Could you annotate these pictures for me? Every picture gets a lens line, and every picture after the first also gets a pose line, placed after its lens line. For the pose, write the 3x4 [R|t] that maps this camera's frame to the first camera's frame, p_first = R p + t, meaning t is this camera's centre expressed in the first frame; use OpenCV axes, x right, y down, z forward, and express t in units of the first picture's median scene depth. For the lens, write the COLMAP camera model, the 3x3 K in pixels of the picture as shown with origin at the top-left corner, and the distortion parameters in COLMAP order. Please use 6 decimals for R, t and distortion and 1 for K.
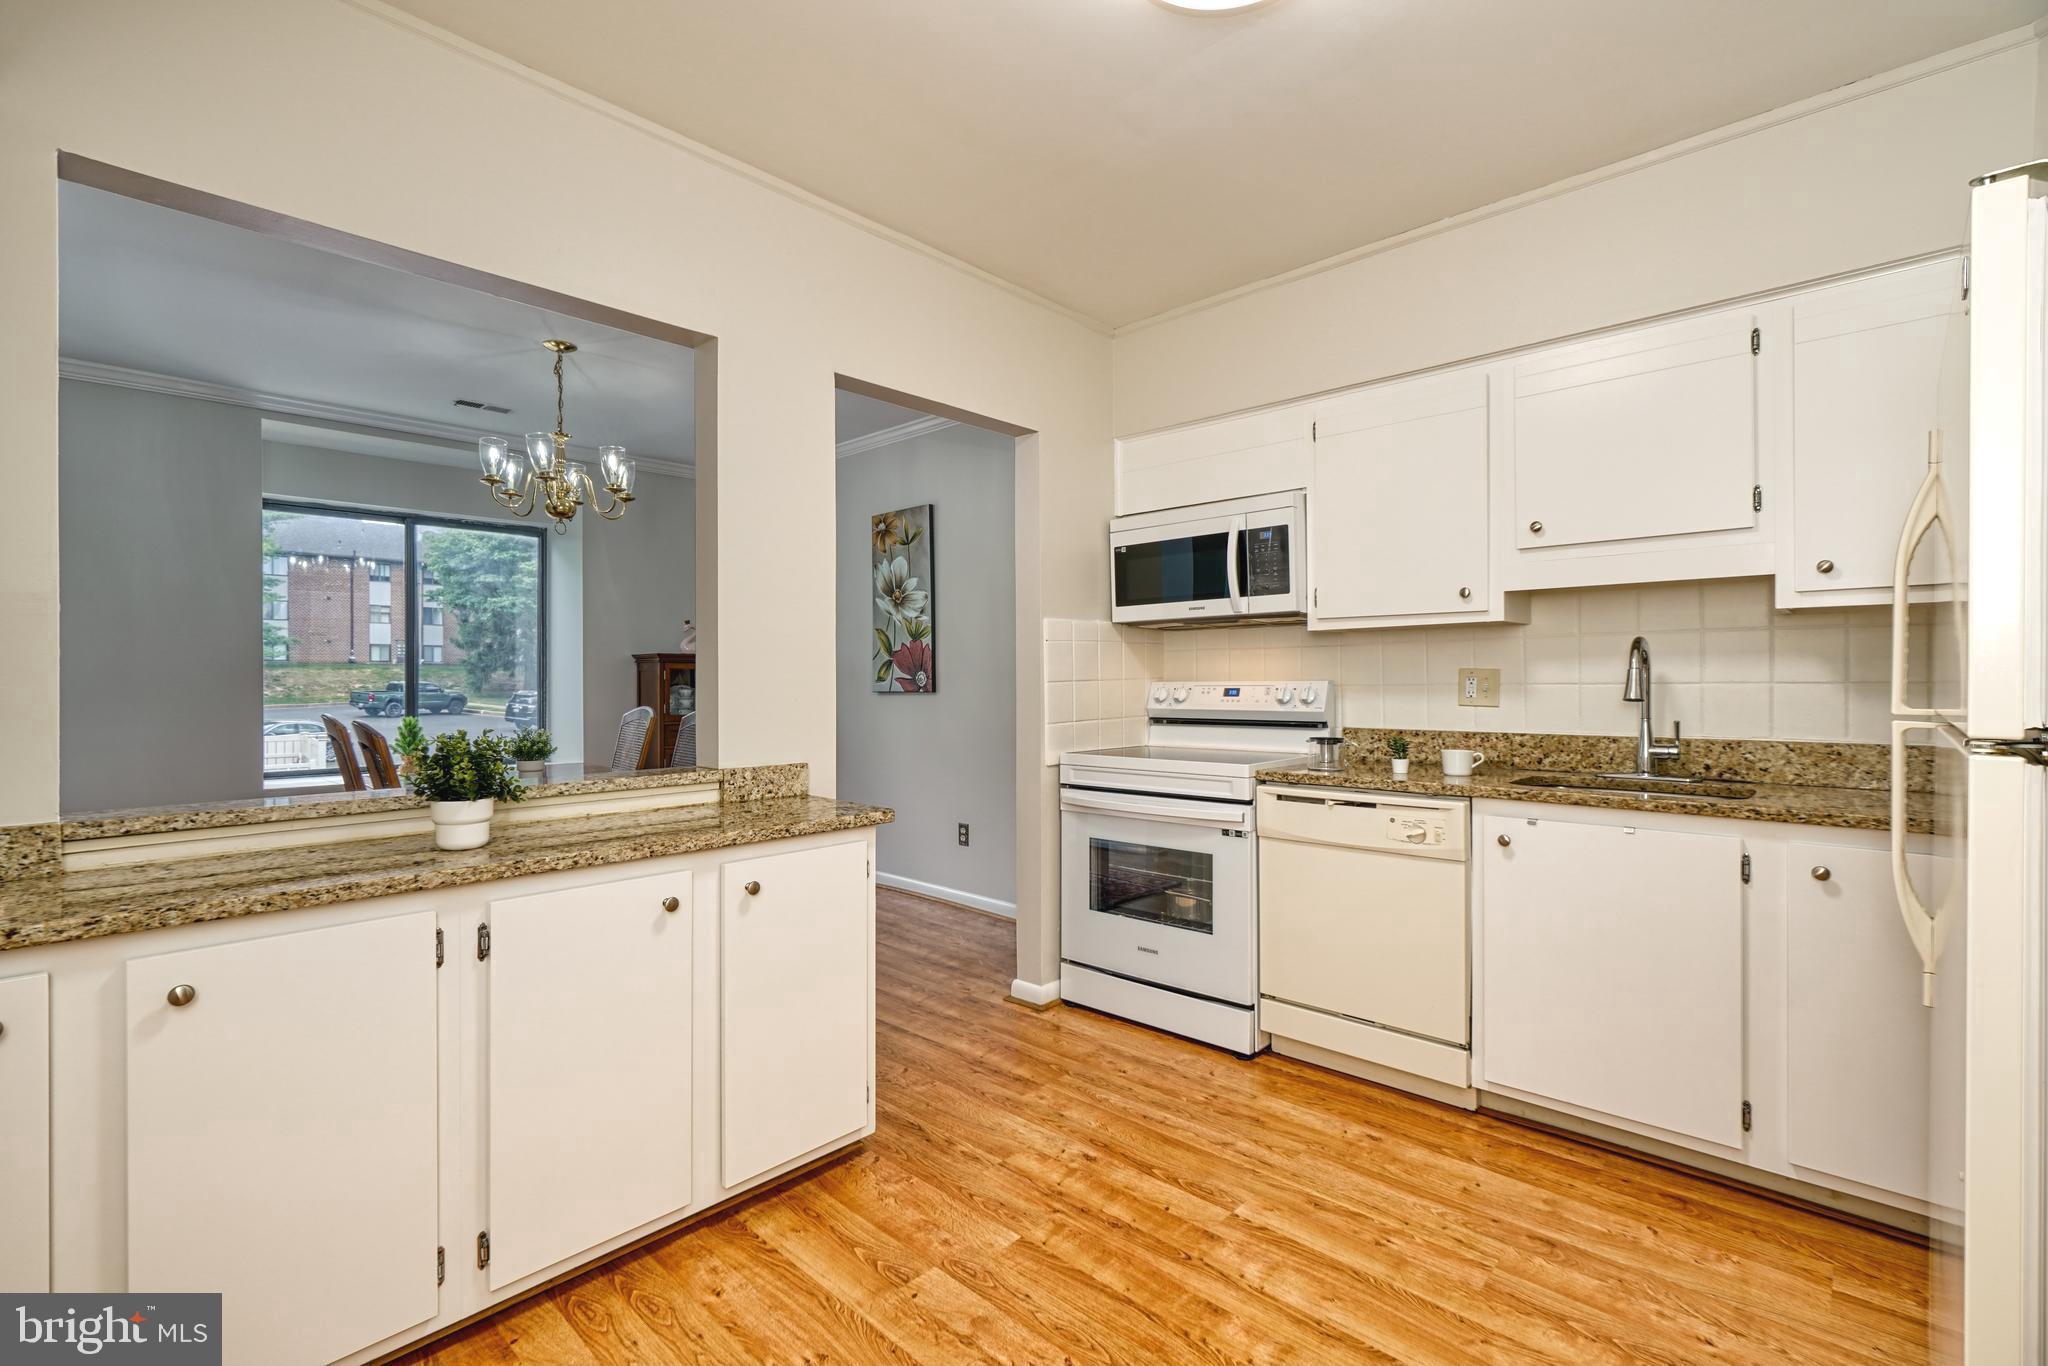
lens RADIAL K [[910.2, 0, 1014.9], [0, 910.2, 677.9], [0, 0, 1]] dist [-0.014891, 0.008126]
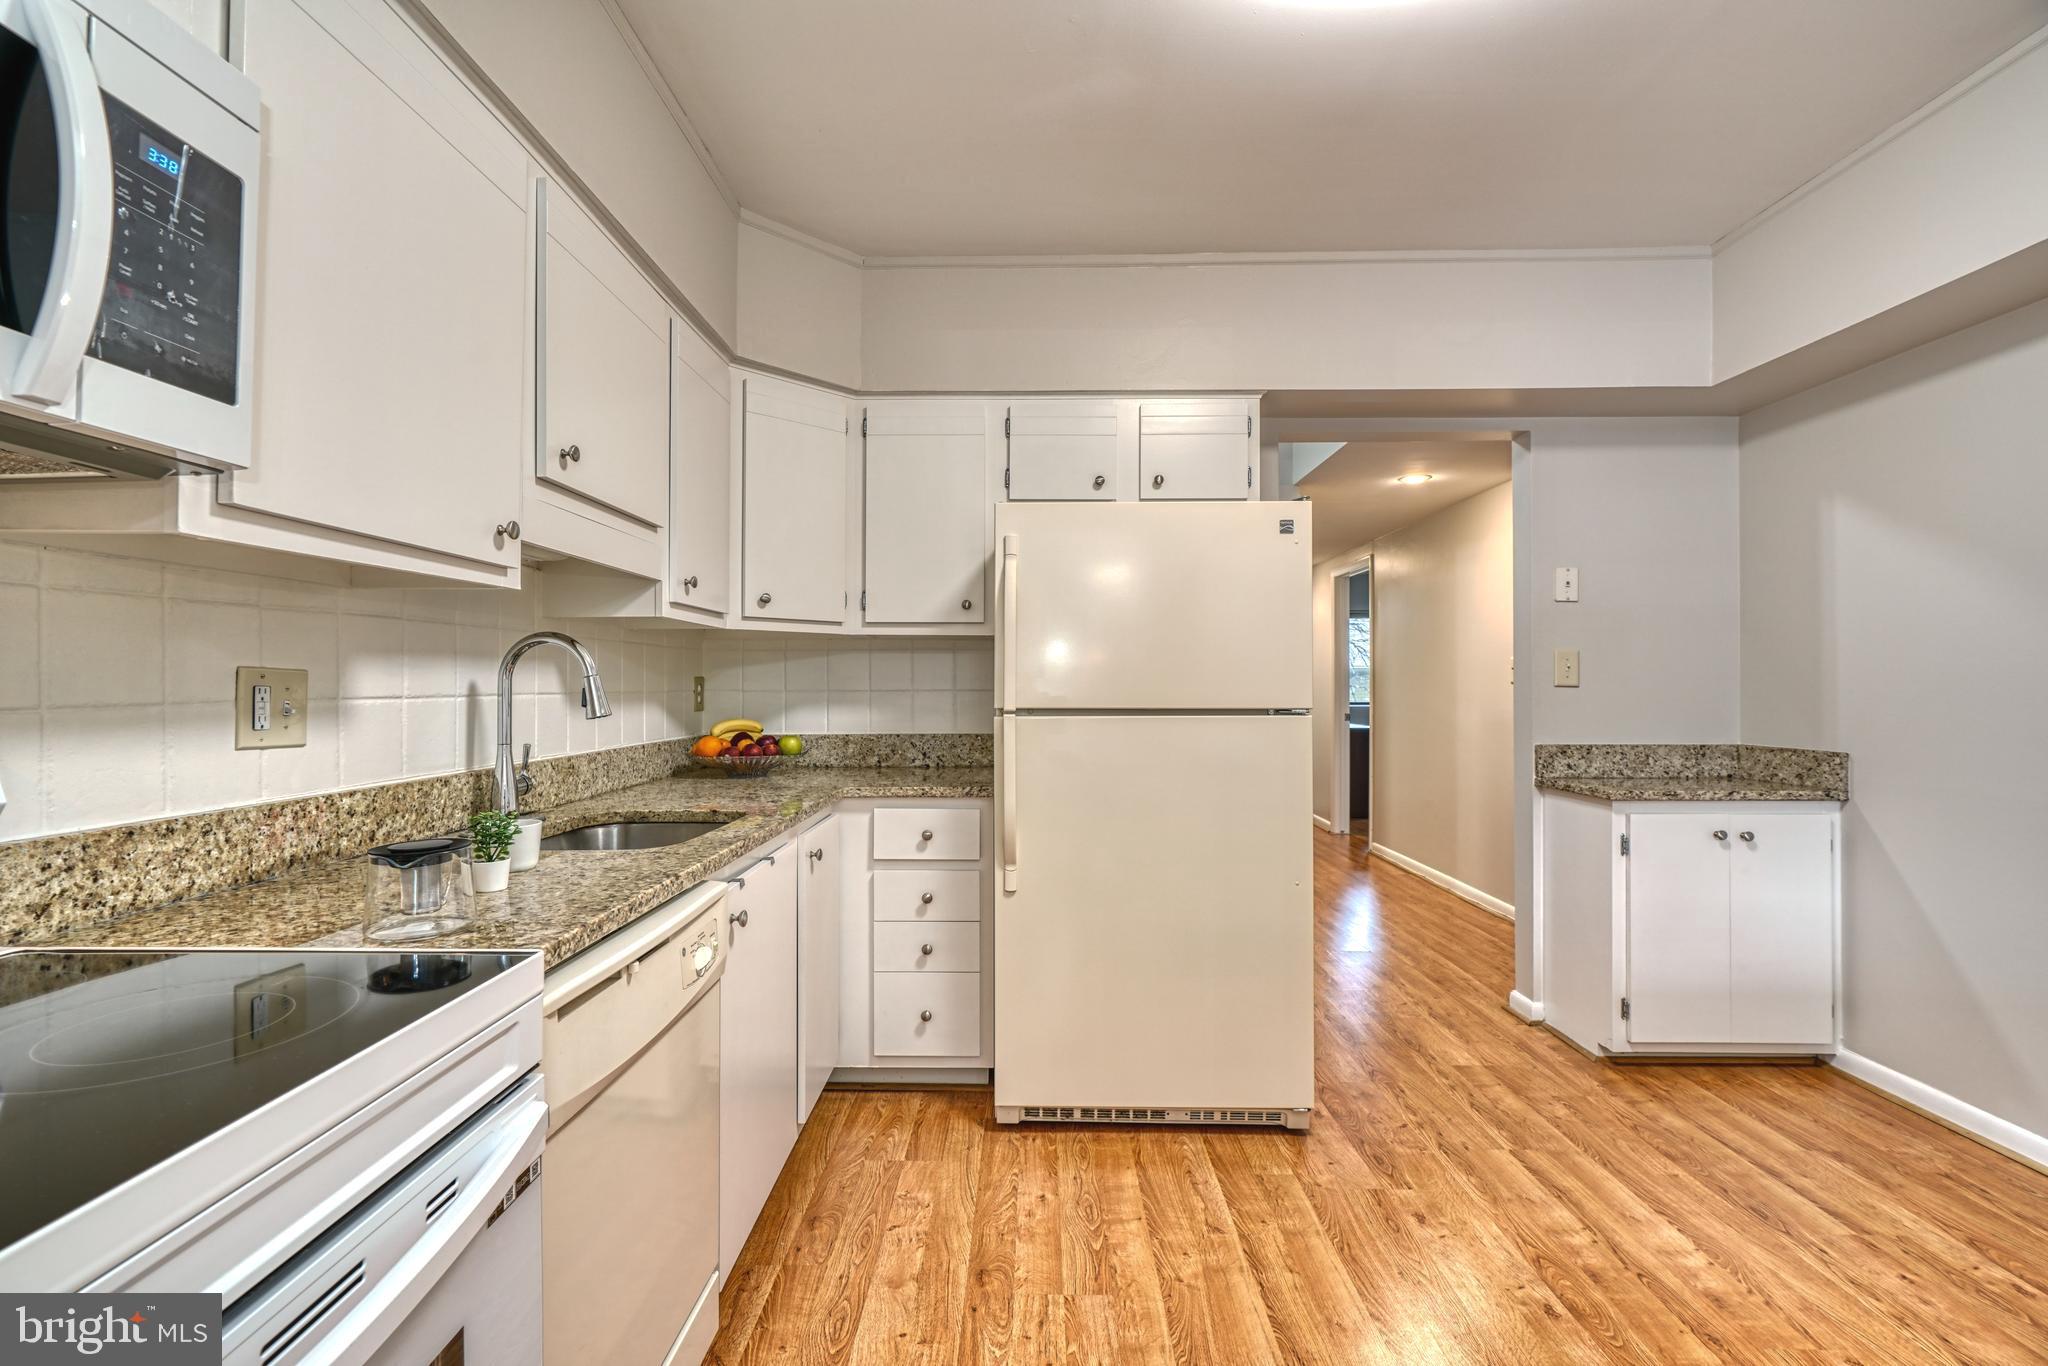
lens RADIAL K [[910.2, 0, 1014.9], [0, 910.2, 677.9], [0, 0, 1]] dist [-0.014891, 0.008126]
pose [[-0.671133, 0.011540, 0.741247, -0.074874], [0.004054, 0.999921, -0.011897, 0.001699], [-0.741326, -0.004980, -0.671127, 0.787890]]
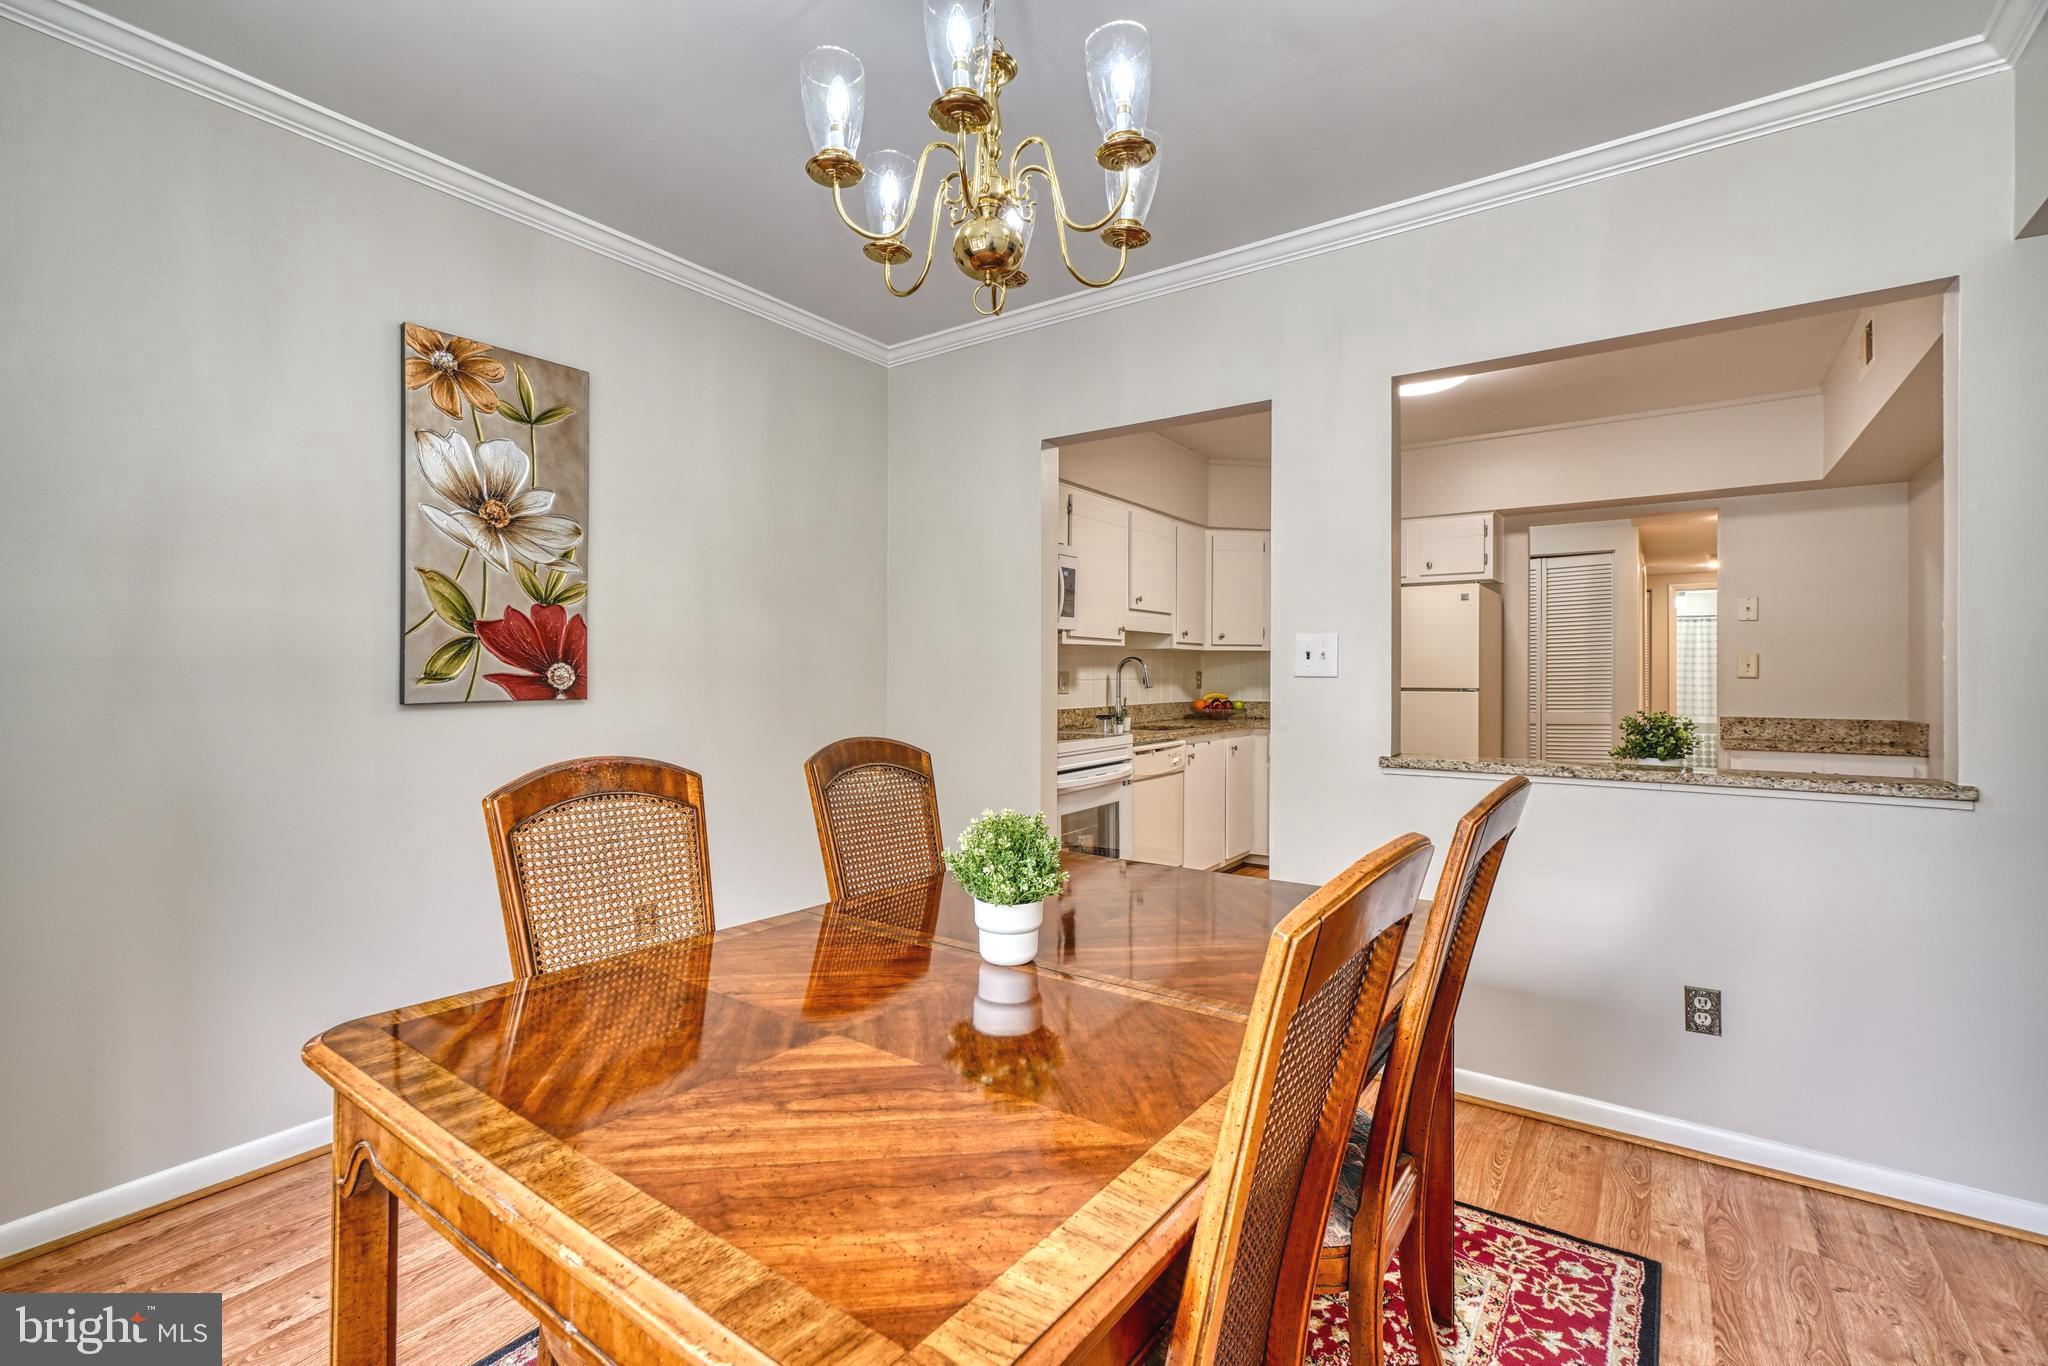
lens RADIAL K [[910.2, 0, 1014.9], [0, 910.2, 677.9], [0, 0, 1]] dist [-0.014891, 0.008126]
pose [[-0.135281, 0.001173, 0.990807, -0.867150], [-0.000394, 0.999999, -0.001237, 0.003404], [-0.990807, -0.000557, -0.135280, 1.003896]]
